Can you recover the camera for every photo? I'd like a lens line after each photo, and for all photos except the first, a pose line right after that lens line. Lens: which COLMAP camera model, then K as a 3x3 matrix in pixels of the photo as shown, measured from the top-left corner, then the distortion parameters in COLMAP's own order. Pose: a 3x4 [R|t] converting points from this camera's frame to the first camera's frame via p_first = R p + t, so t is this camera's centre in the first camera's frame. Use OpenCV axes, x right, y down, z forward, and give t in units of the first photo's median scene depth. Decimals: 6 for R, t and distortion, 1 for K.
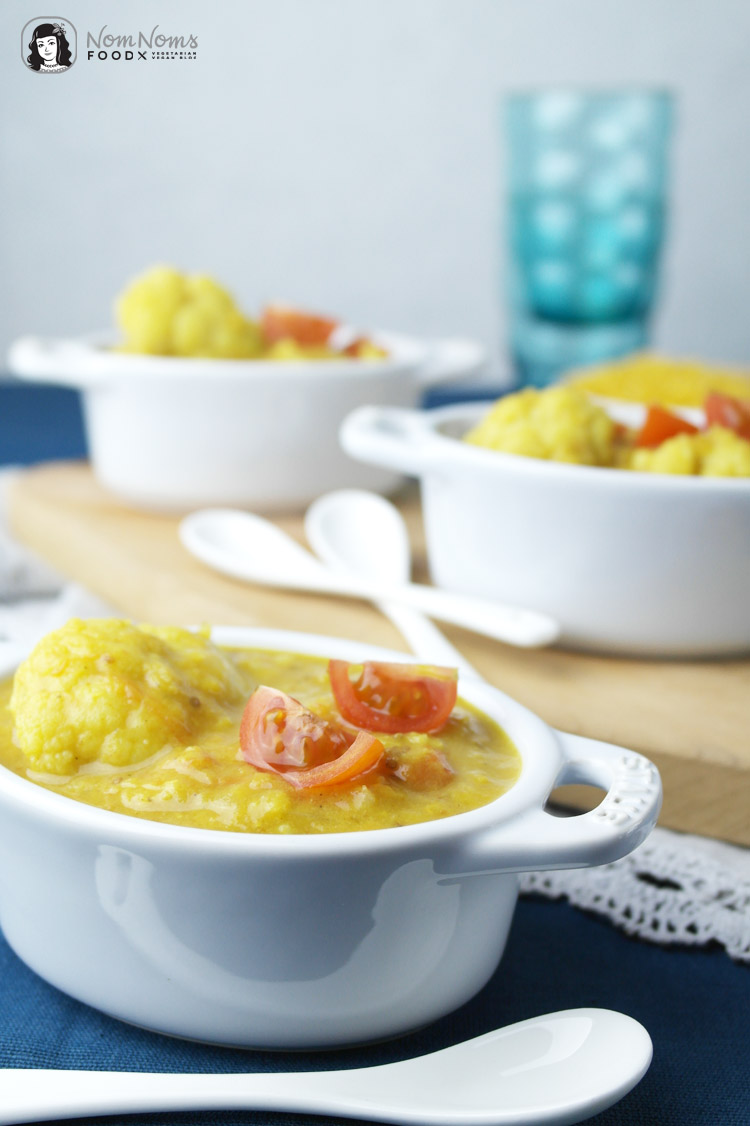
lens RADIAL K [[1419.6, 0, 377.6], [0, 1419.6, 552.5], [0, 0, 1]] dist [-0.040667, 0.000000]
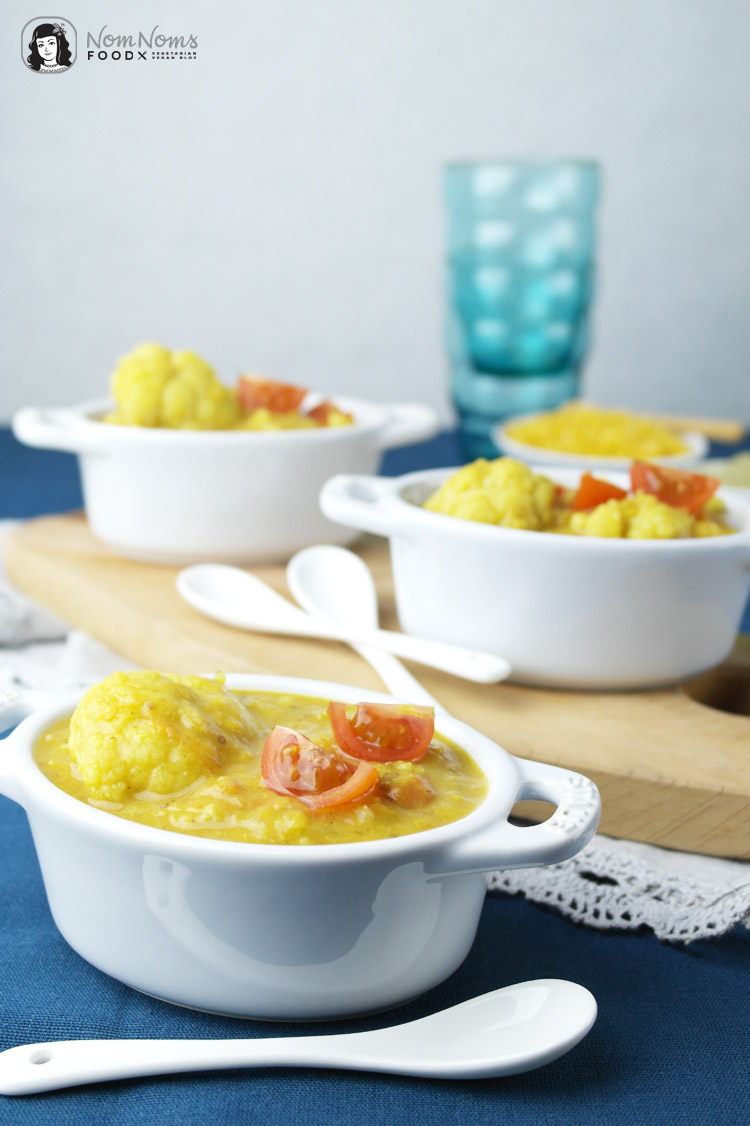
lens RADIAL K [[1419.6, 0, 370.9], [0, 1419.6, 559.3], [0, 0, 1]] dist [-0.040667, 0.000000]
pose [[0.998902, -0.013494, 0.044852, -0.048920], [0.013678, 0.999899, -0.003803, -0.040607], [-0.044796, 0.004413, 0.998986, -0.213391]]
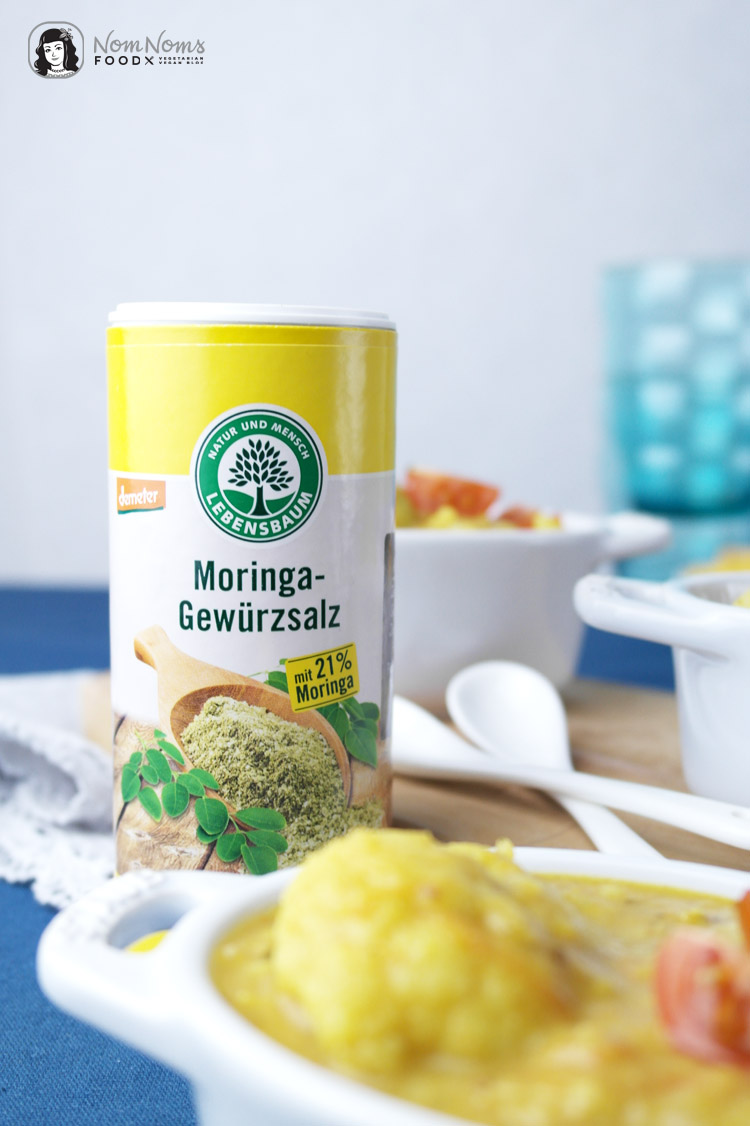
lens RADIAL K [[1419.6, 0, 383.2], [0, 1419.6, 558.9], [0, 0, 1]] dist [-0.040667, 0.000000]
pose [[0.999199, -0.002031, 0.039977, -0.221796], [0.008371, 0.987232, -0.159068, 0.023960], [-0.039144, 0.159275, 0.986458, 0.289958]]
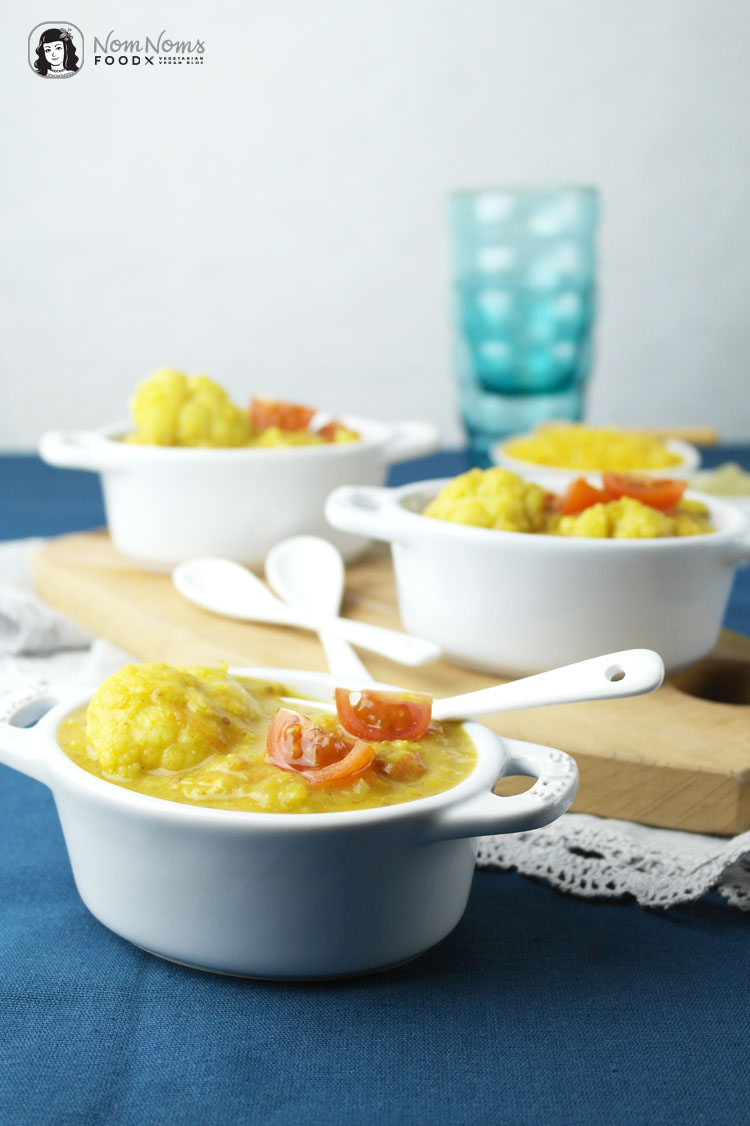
lens RADIAL K [[1419.6, 0, 377.3], [0, 1419.6, 567.4], [0, 0, 1]] dist [-0.040667, 0.000000]
pose [[0.999164, -0.030036, 0.027747, -0.021503], [0.030601, 0.999328, -0.020155, -0.008956], [-0.027123, 0.020987, 0.999412, -0.314666]]
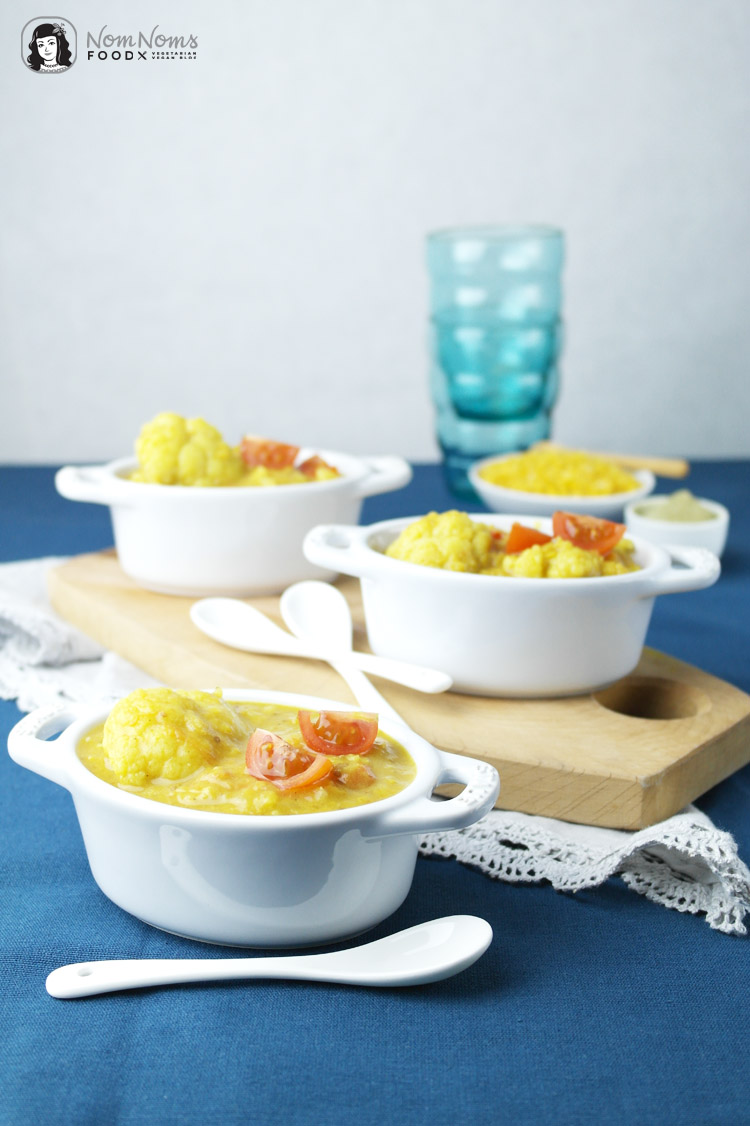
lens RADIAL K [[1419.6, 0, 375.4], [0, 1419.6, 574.2], [0, 0, 1]] dist [-0.040667, 0.000000]
pose [[0.999424, -0.025514, 0.022382, 0.020499], [0.025432, 0.999669, 0.003910, -0.080322], [-0.022475, -0.003338, 0.999742, -0.591234]]
